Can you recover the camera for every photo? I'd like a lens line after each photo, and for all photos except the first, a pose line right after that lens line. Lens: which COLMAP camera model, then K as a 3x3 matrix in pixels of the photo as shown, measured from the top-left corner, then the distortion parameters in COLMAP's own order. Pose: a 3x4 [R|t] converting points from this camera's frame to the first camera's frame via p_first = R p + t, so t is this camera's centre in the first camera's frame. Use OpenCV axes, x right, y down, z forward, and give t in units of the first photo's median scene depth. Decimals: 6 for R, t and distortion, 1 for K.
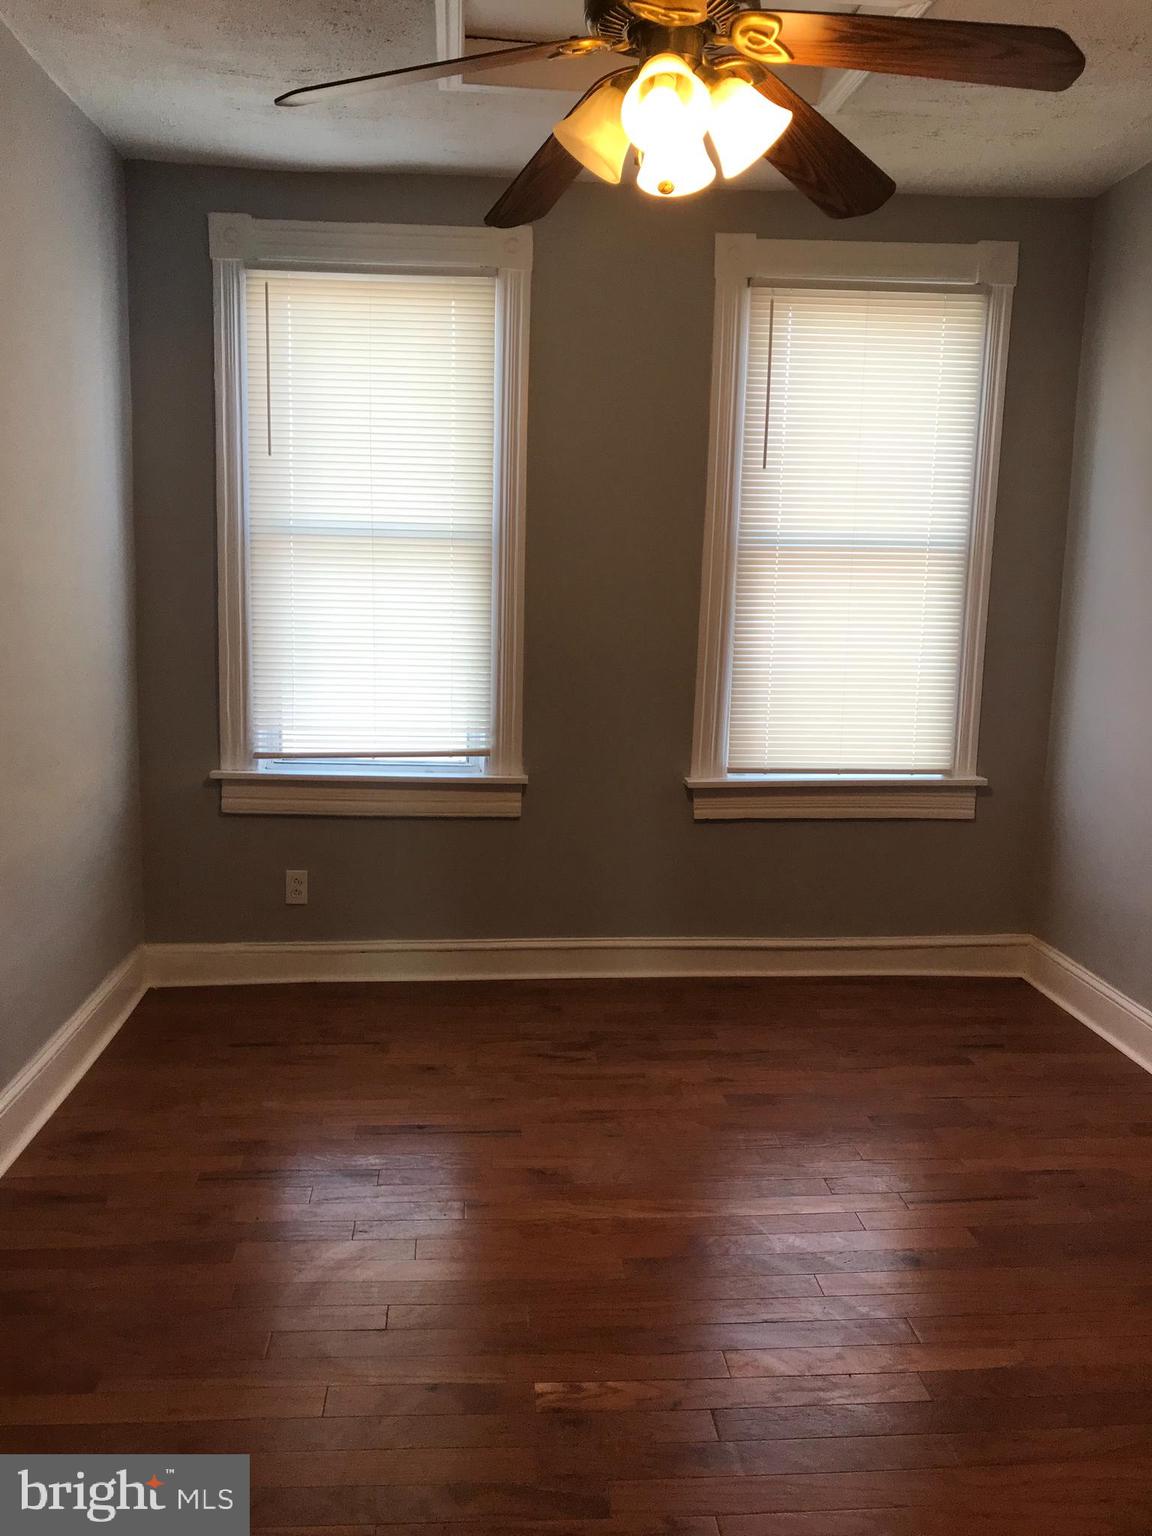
lens RADIAL K [[1232.0, 0, 576.0], [0, 1232.0, 768.0], [0, 0, 1]] dist [-0.000155, -0.008514]
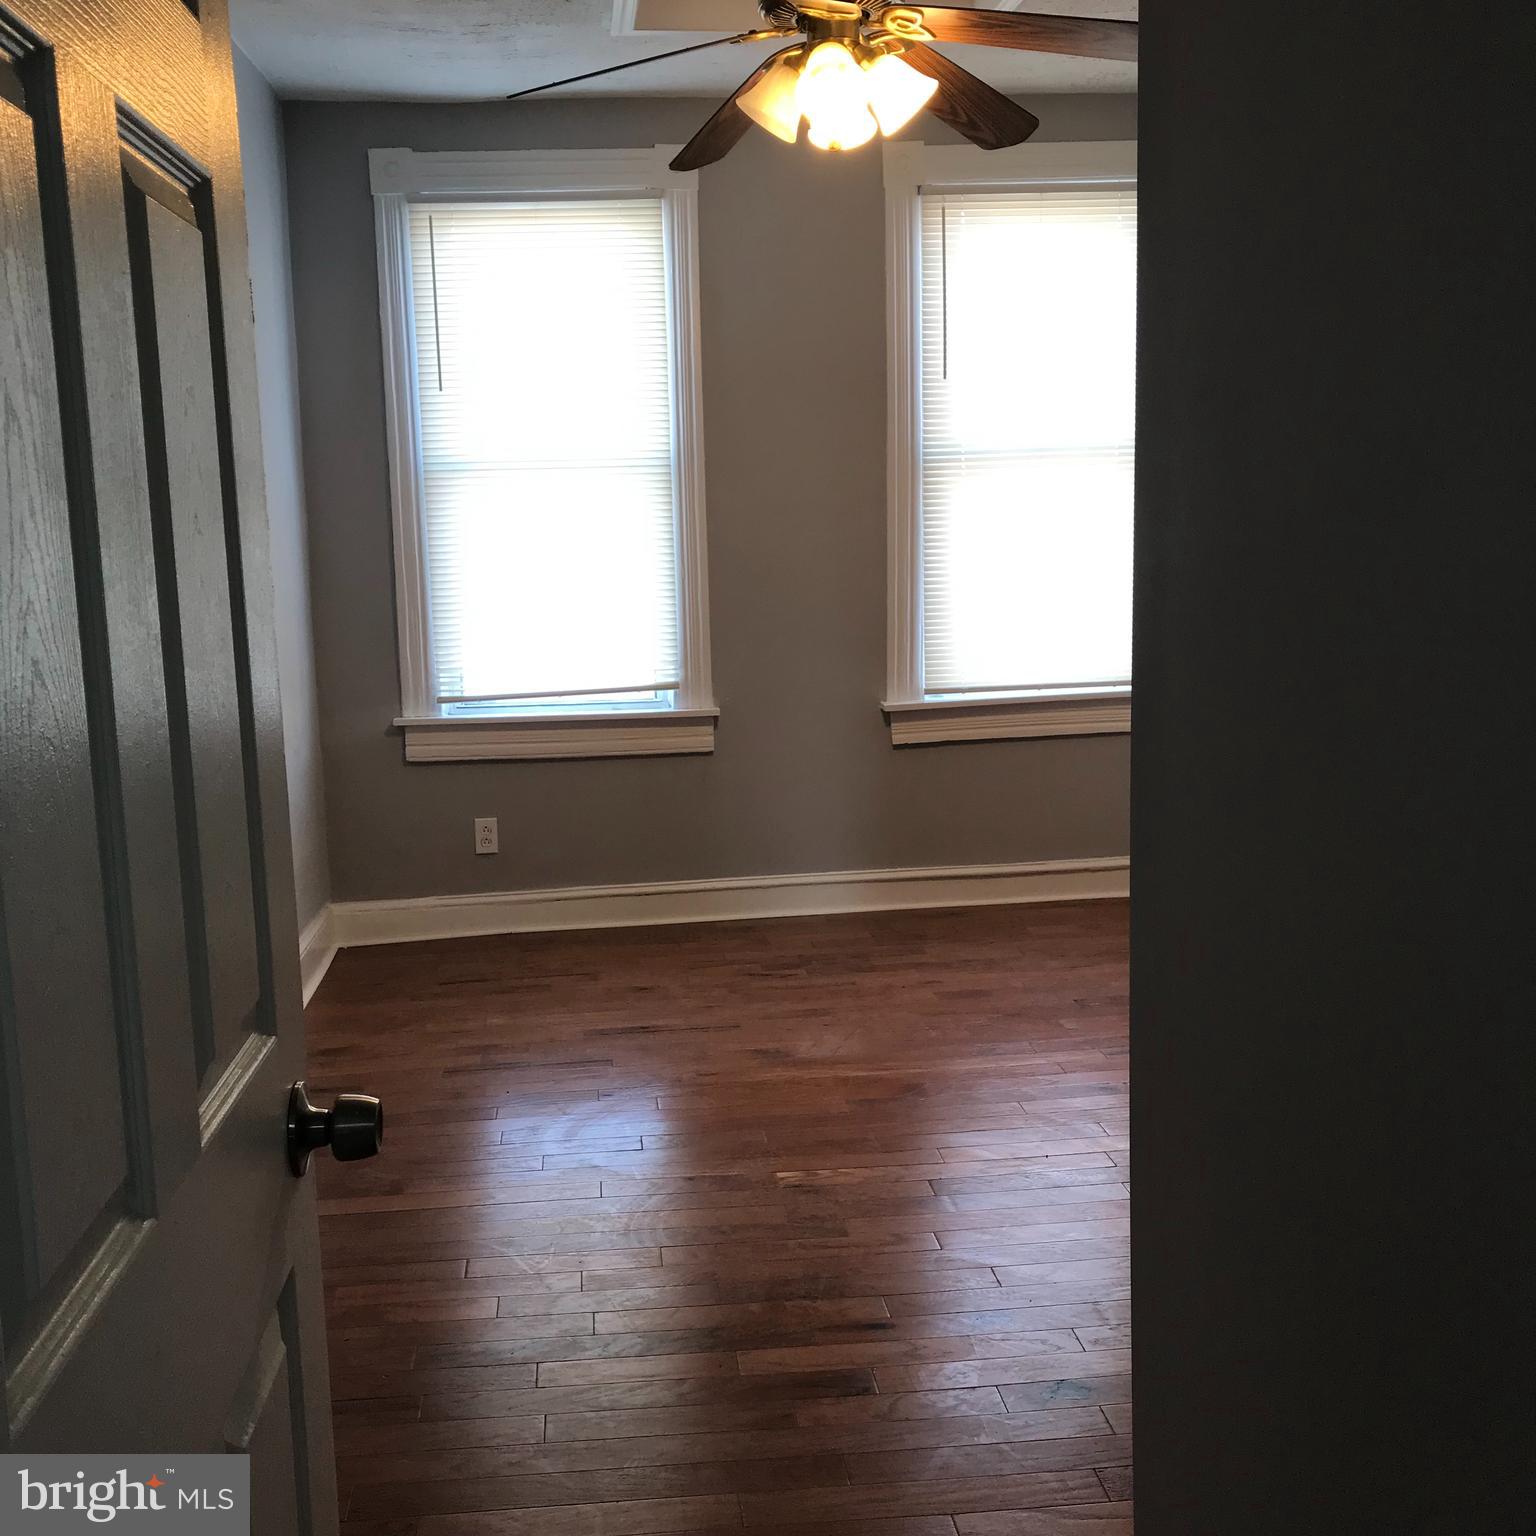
lens RADIAL K [[1538.2, 0, 768.0], [0, 1538.2, 768.0], [0, 0, 1]] dist [-0.016933, -0.011787]
pose [[0.998519, -0.053008, 0.012237, -0.019629], [0.052949, 0.998584, 0.005066, 0.054299], [-0.012488, -0.004411, 0.999912, -0.228995]]
